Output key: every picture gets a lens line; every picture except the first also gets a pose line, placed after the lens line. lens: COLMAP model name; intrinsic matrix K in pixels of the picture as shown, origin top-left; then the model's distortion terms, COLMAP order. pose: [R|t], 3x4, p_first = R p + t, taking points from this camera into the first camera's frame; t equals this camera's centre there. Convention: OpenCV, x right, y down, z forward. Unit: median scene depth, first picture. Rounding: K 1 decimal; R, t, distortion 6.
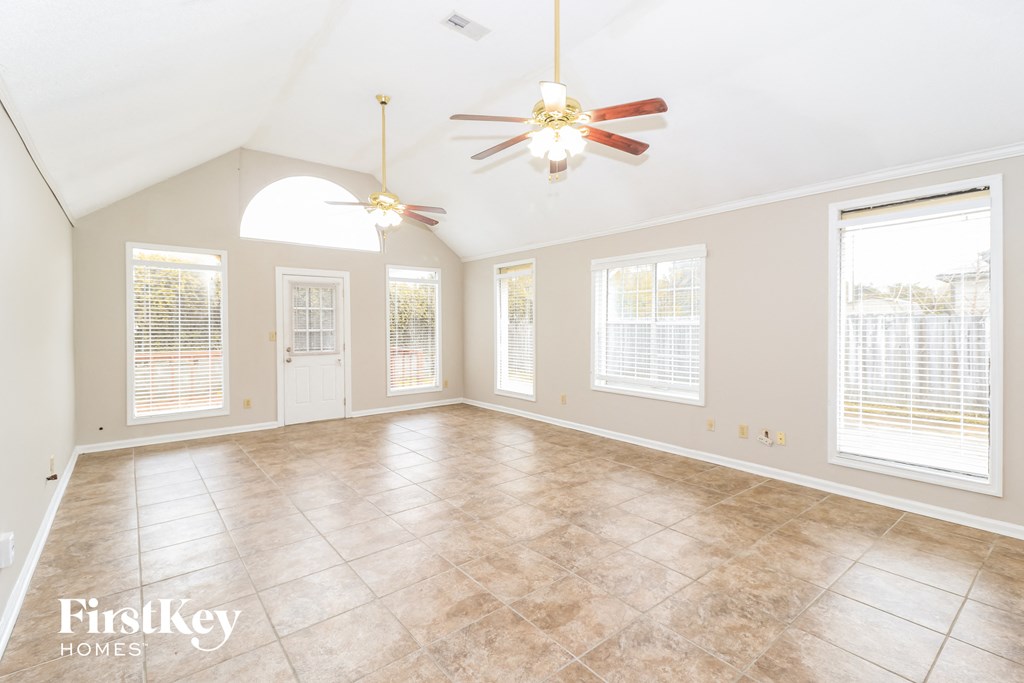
lens RADIAL K [[468.3, 0, 513.9], [0, 468.3, 326.3], [0, 0, 1]] dist [0.030786, 0.000093]
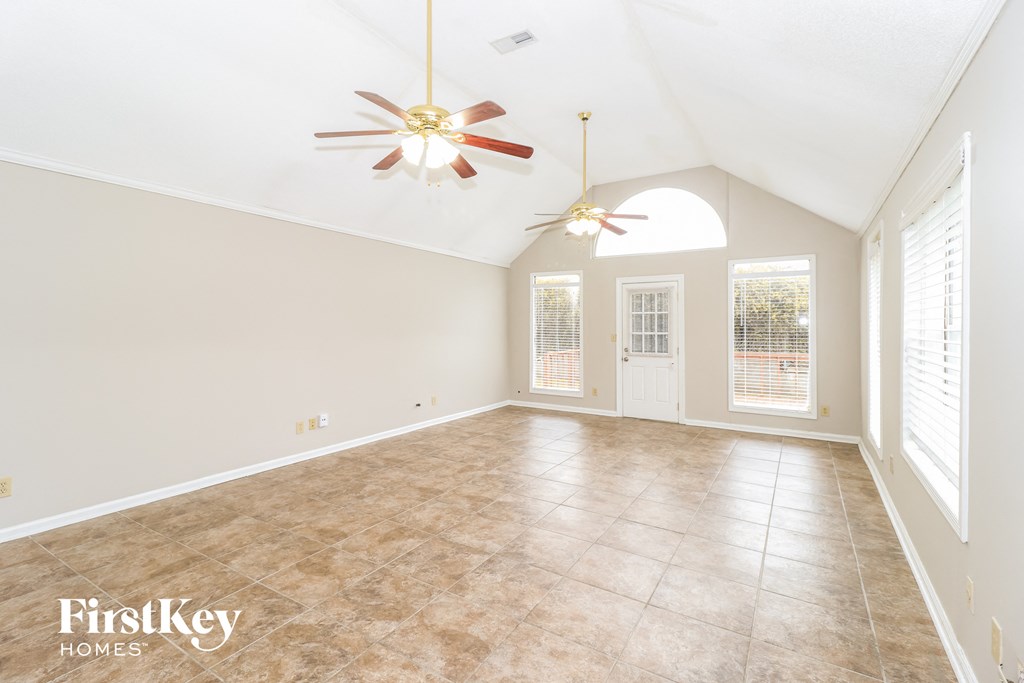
lens RADIAL K [[468.3, 0, 513.9], [0, 468.3, 326.3], [0, 0, 1]] dist [0.030786, 0.000093]
pose [[0.323426, 0.005604, -0.946237, 0.556152], [-0.011451, 0.999932, 0.002008, -0.006838], [0.946184, 0.010186, 0.323469, 0.428551]]
